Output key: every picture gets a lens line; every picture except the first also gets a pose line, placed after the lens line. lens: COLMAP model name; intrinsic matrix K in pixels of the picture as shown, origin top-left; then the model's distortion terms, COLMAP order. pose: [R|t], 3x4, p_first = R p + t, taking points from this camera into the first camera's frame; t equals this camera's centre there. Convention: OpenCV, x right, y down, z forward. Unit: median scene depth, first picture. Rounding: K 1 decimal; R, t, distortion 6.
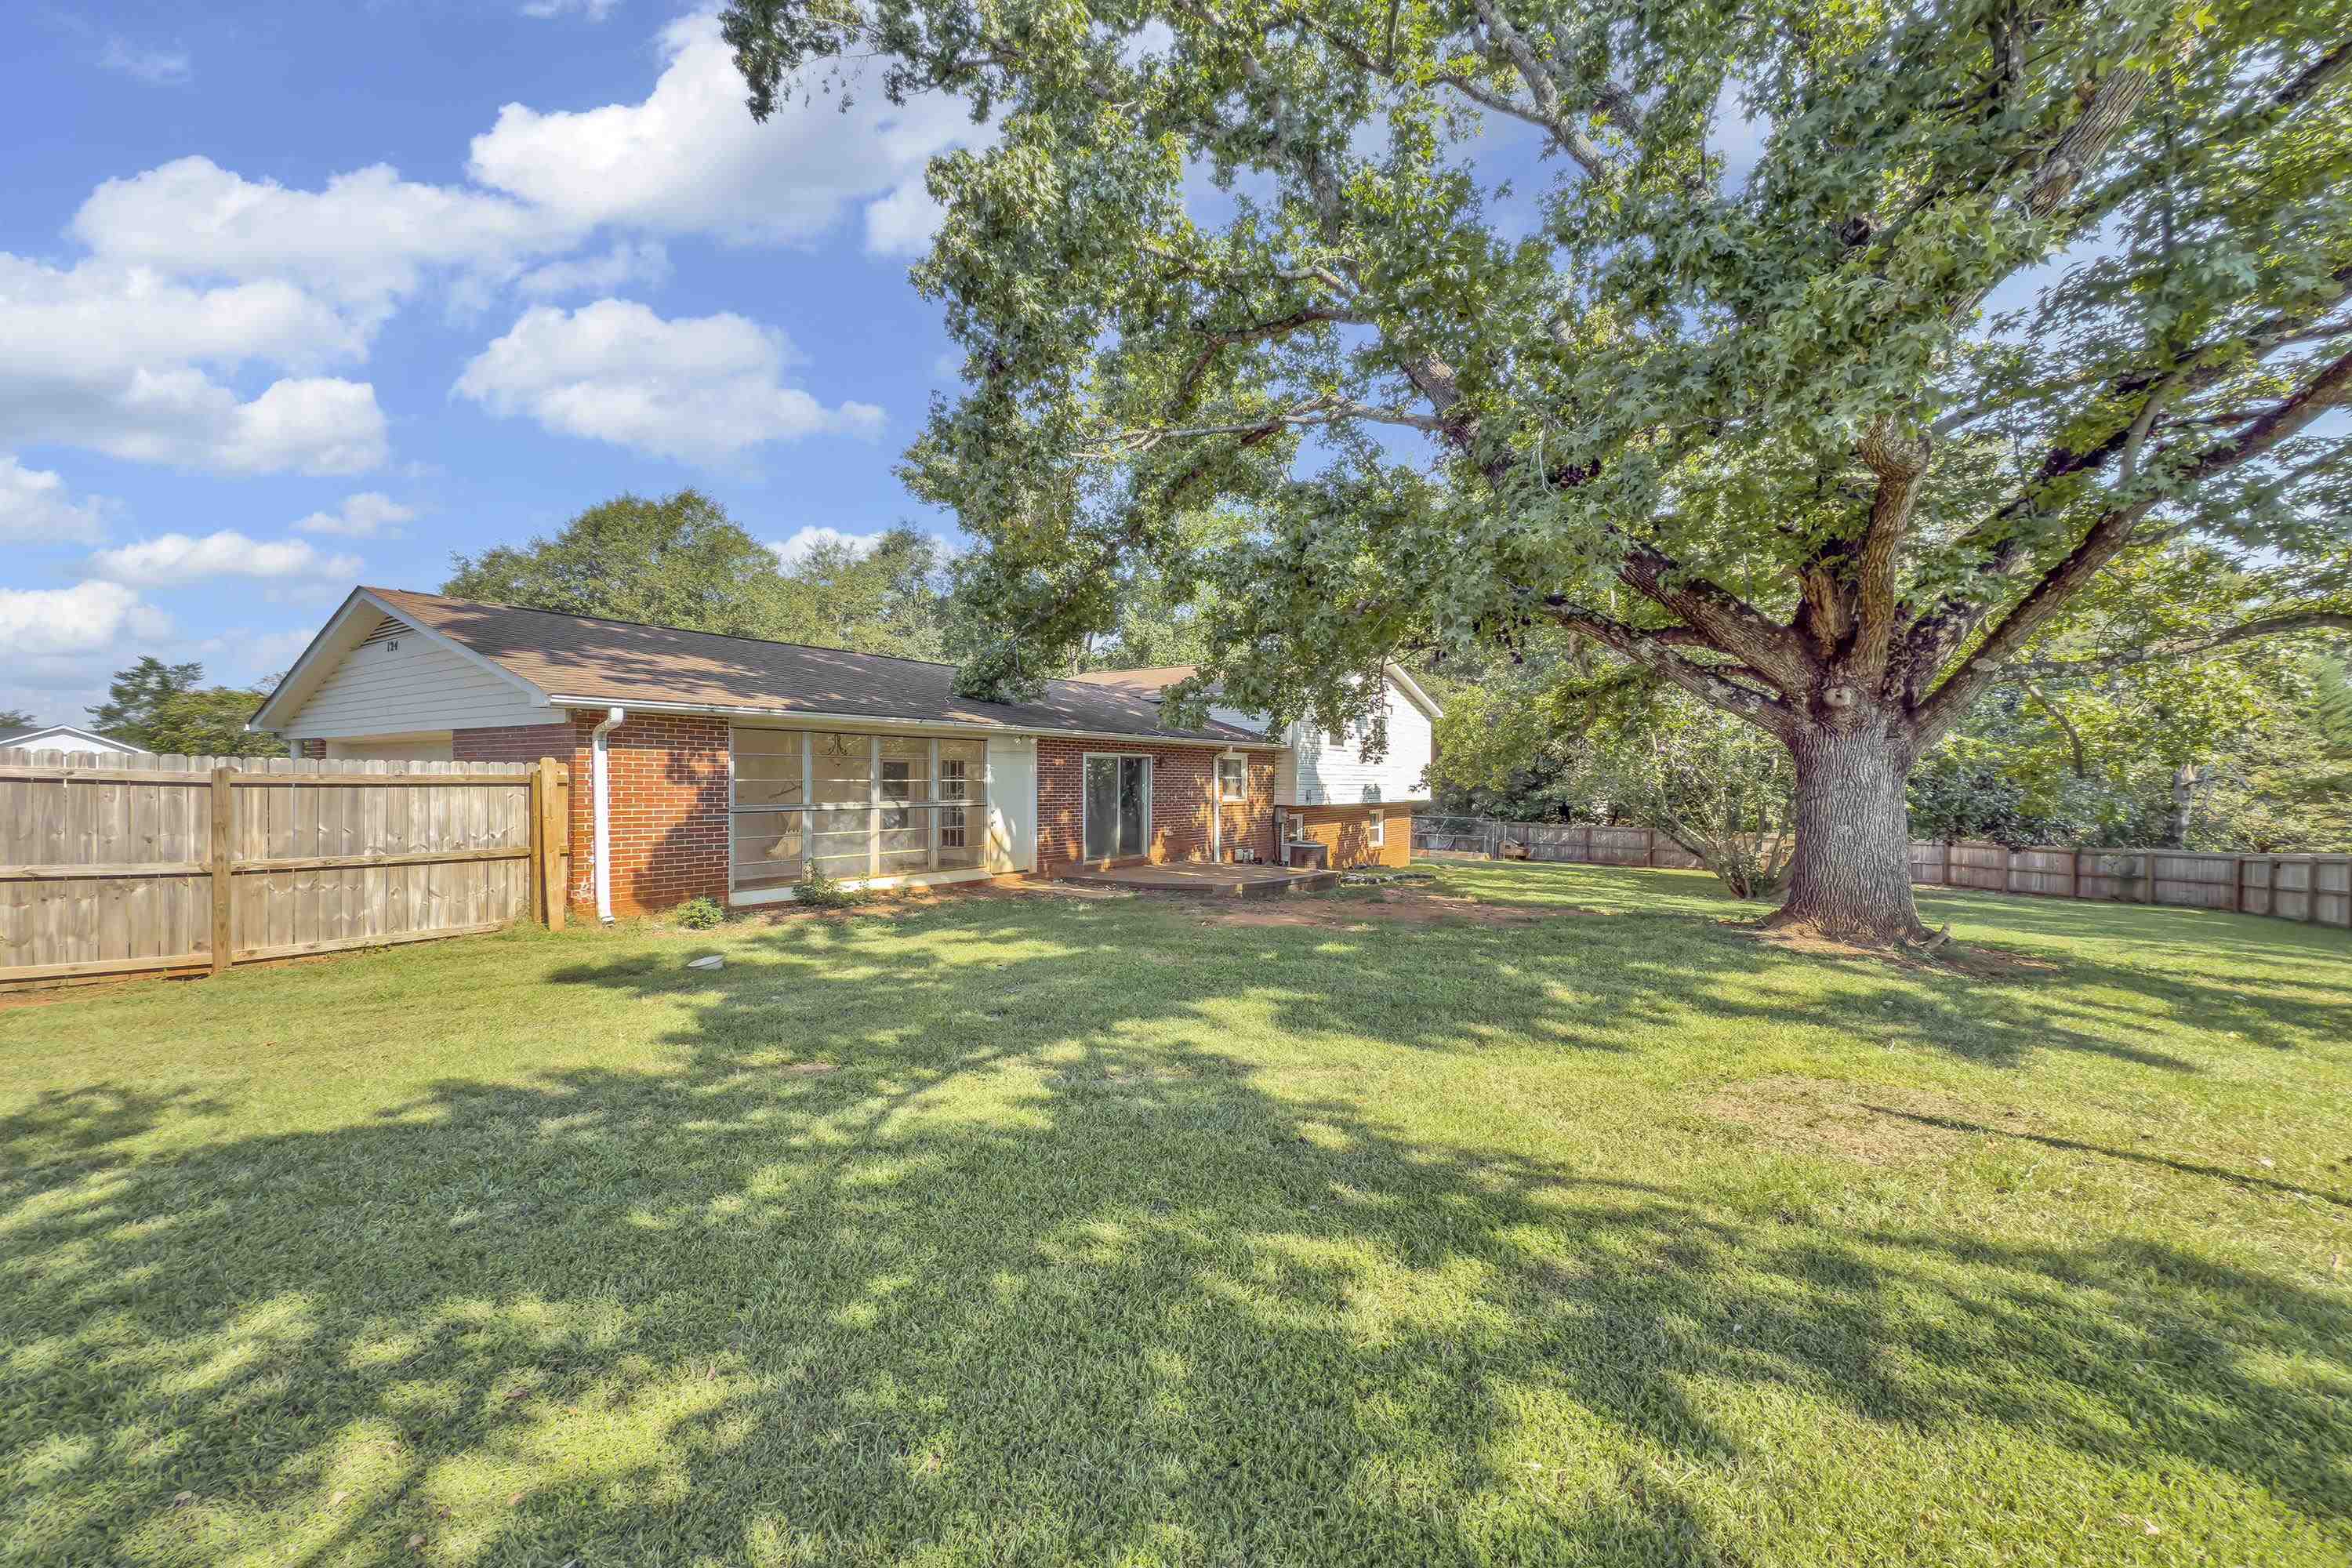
lens RADIAL K [[941.5, 0, 1173.9], [0, 941.5, 786.6], [0, 0, 1]] dist [-0.001637, 0.000203]
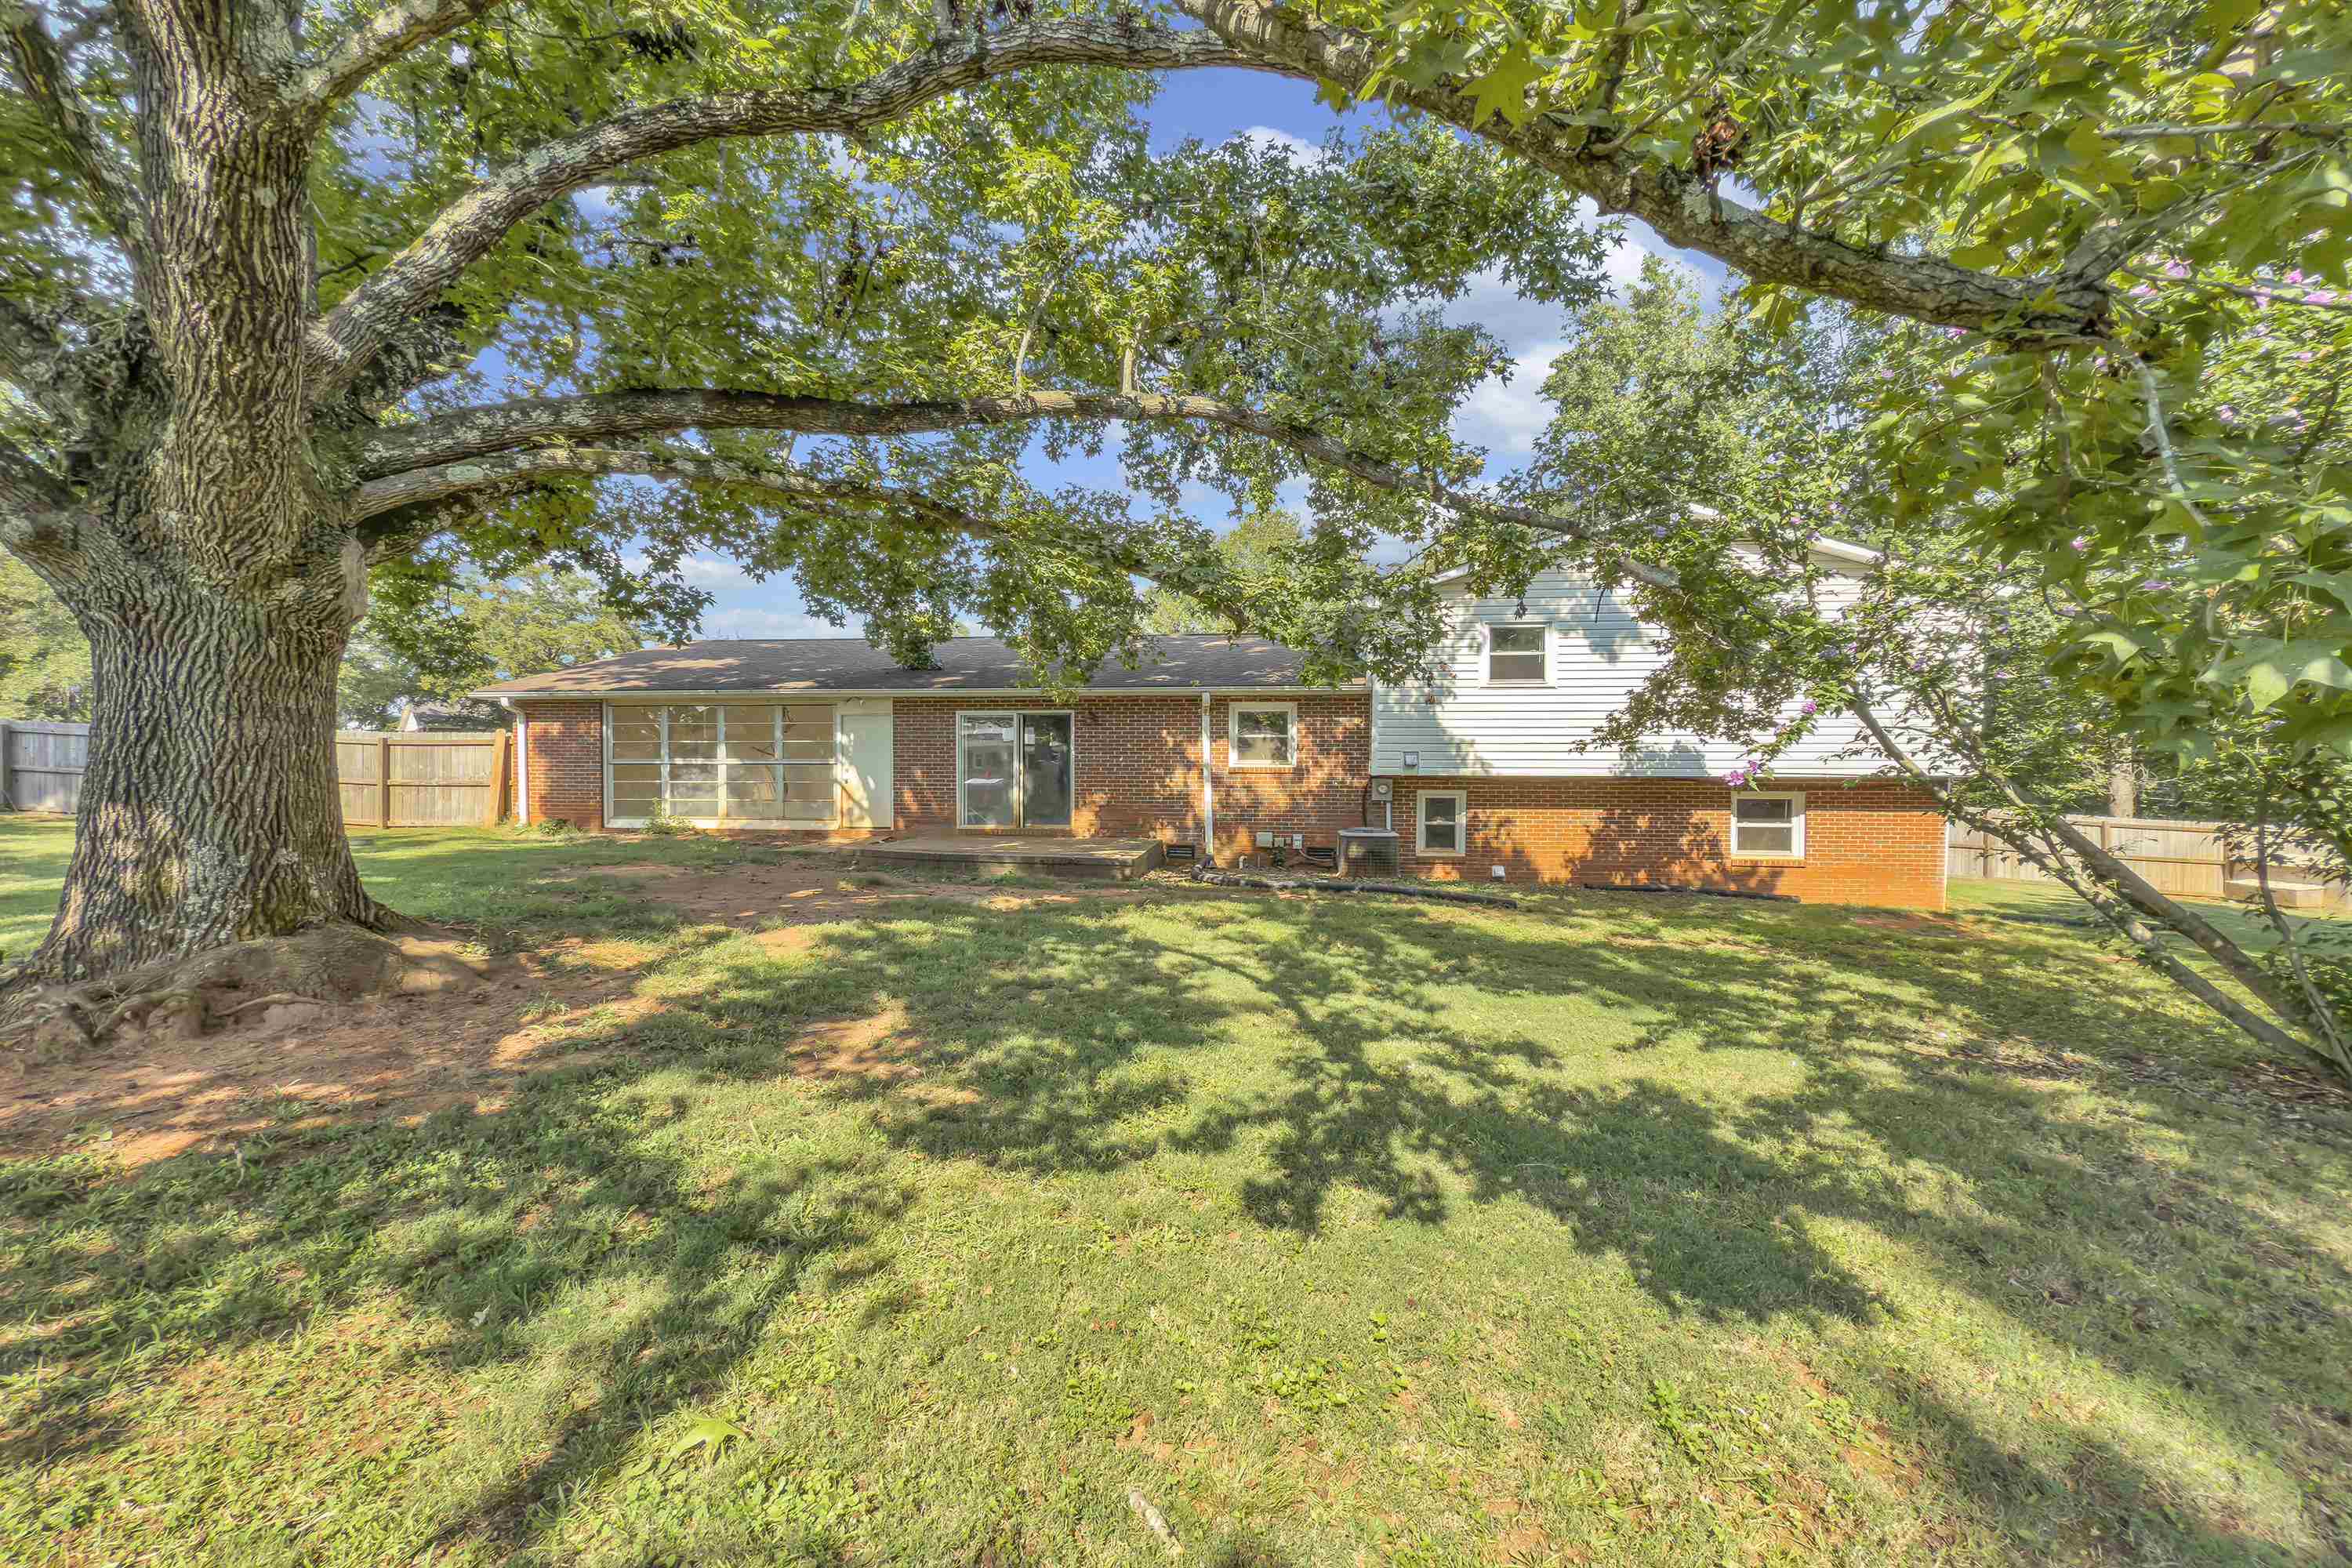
lens RADIAL K [[941.5, 0, 1176.2], [0, 941.5, 778.1], [0, 0, 1]] dist [-0.001637, 0.000203]
pose [[0.501397, 0.002281, -0.865214, 0.865646], [-0.005382, 0.999985, -0.000483, 0.032105], [0.865201, 0.004899, 0.501402, 0.719242]]
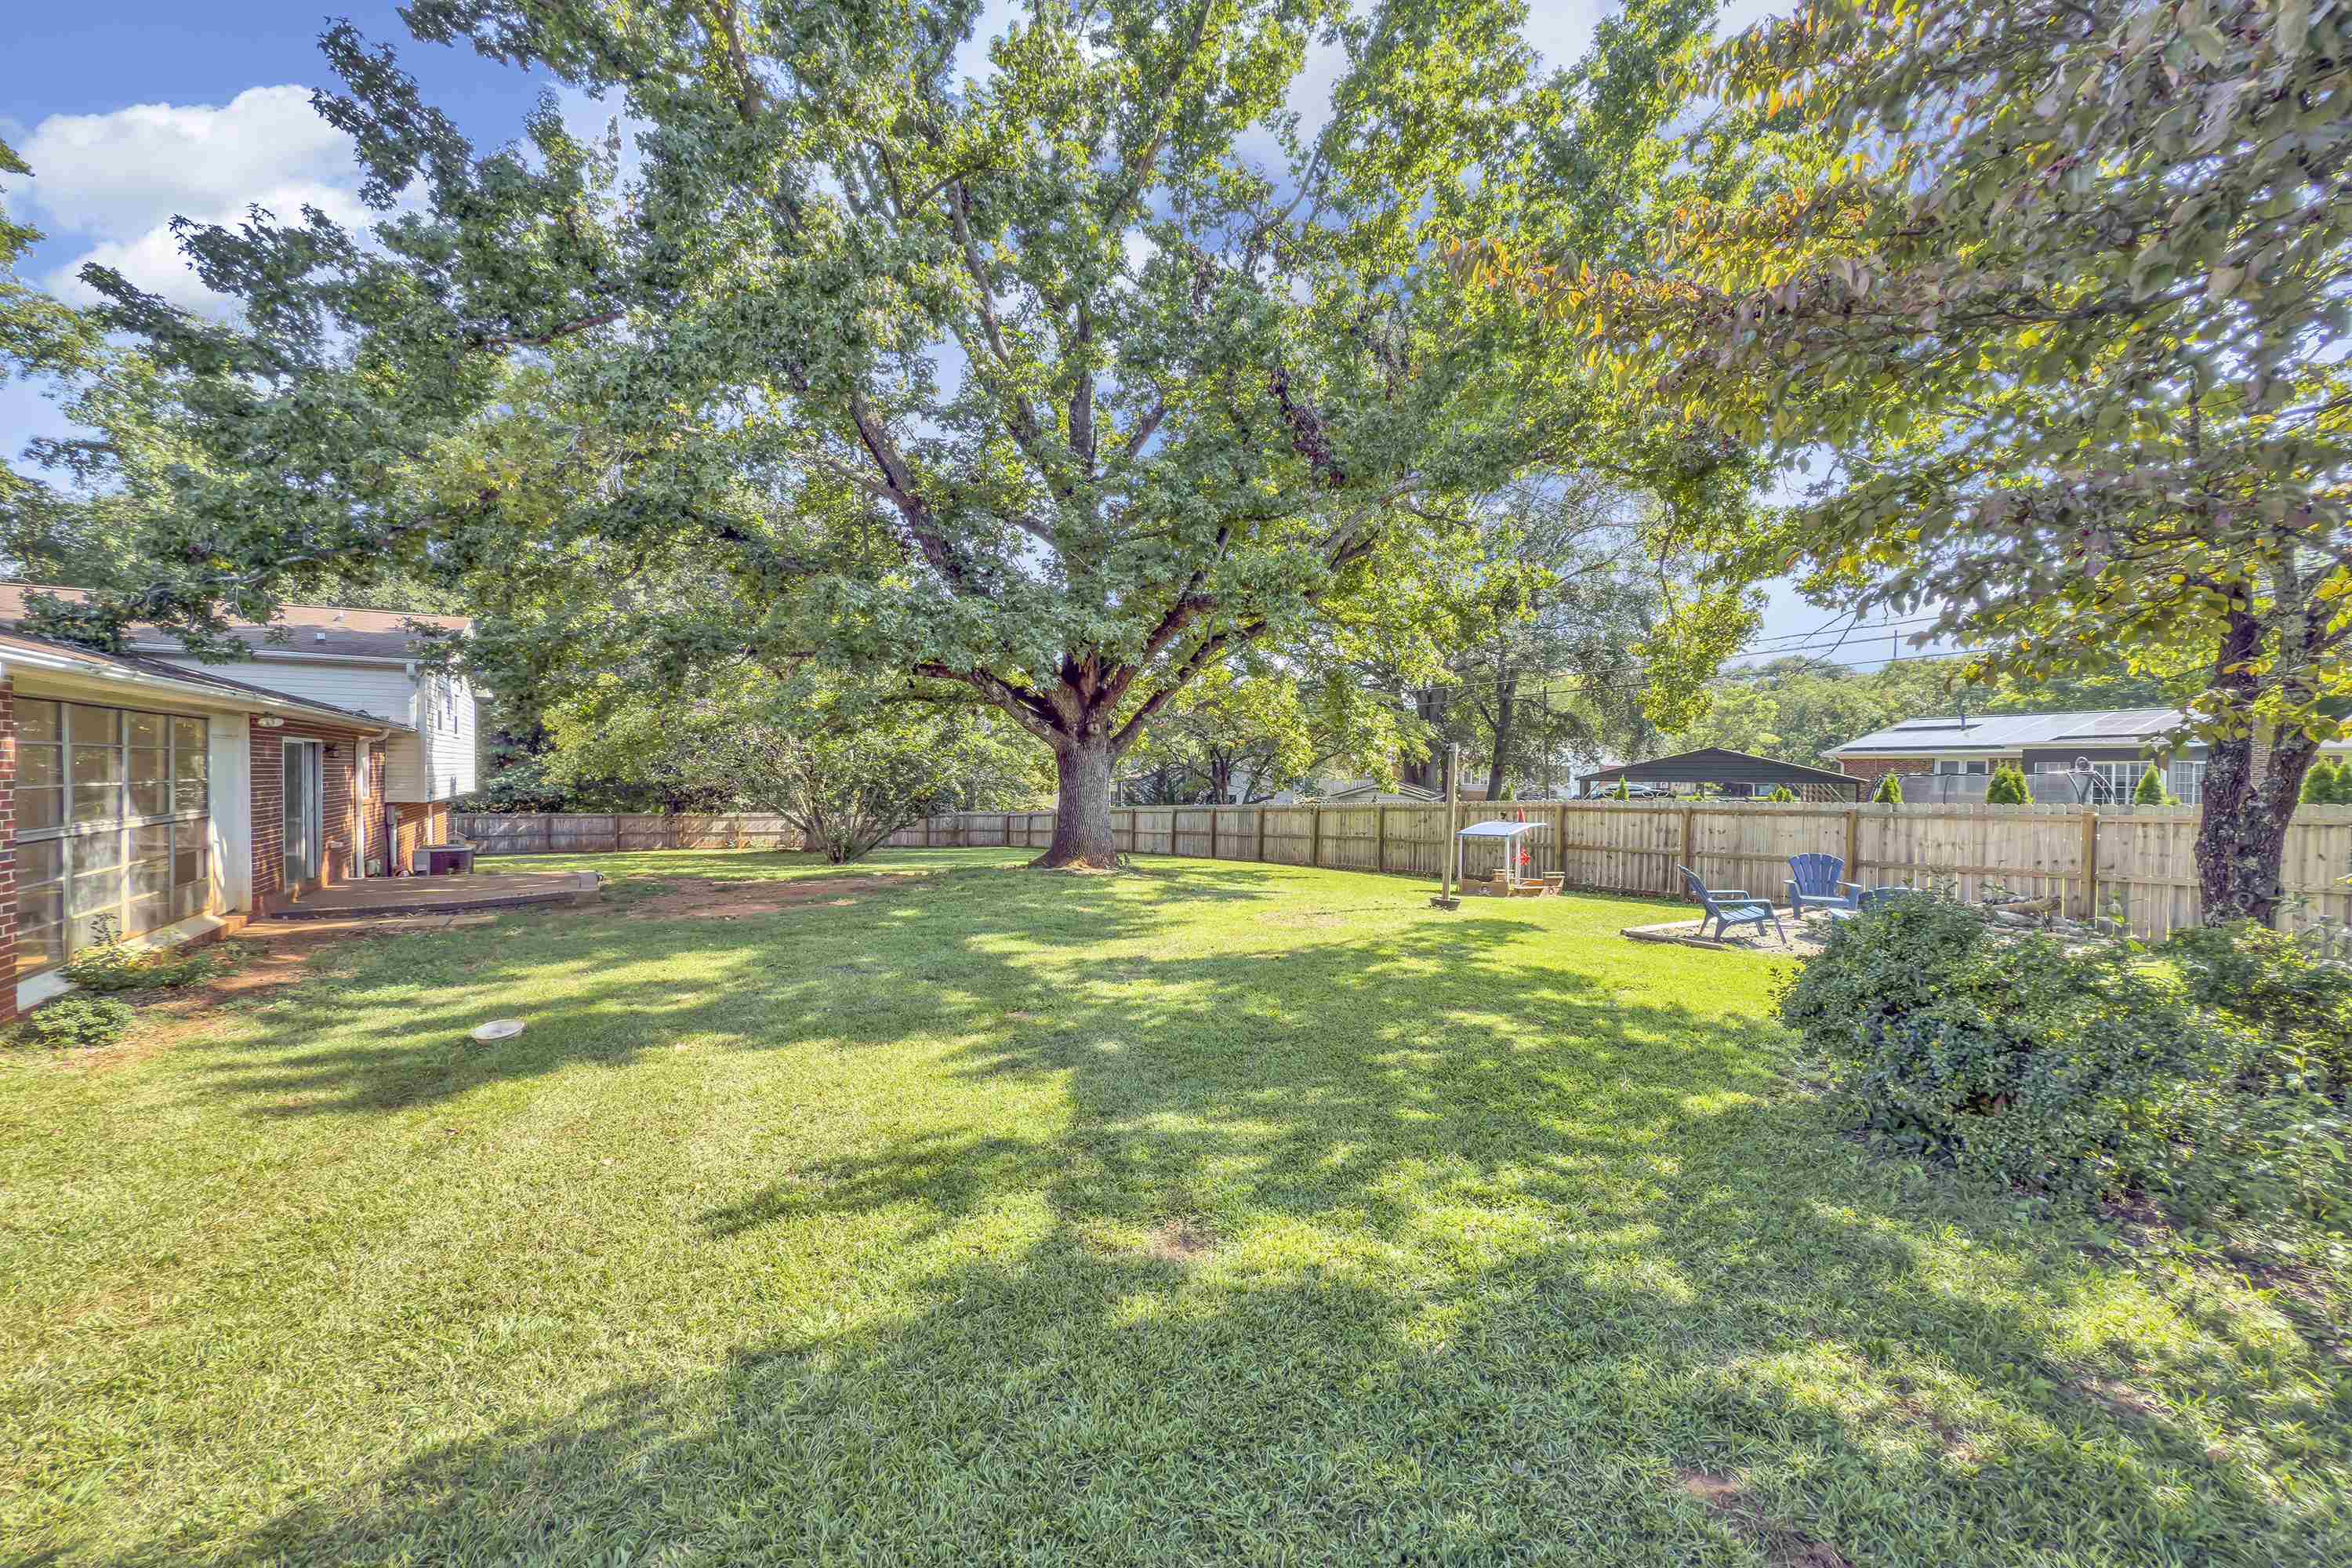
lens RADIAL K [[941.5, 0, 1177.7], [0, 941.5, 780.0], [0, 0, 1]] dist [-0.001637, 0.000203]
pose [[0.396405, -0.012663, 0.917988, -0.490716], [0.001020, 0.999910, 0.013352, -0.013252], [-0.918075, -0.004356, 0.396383, 0.095311]]
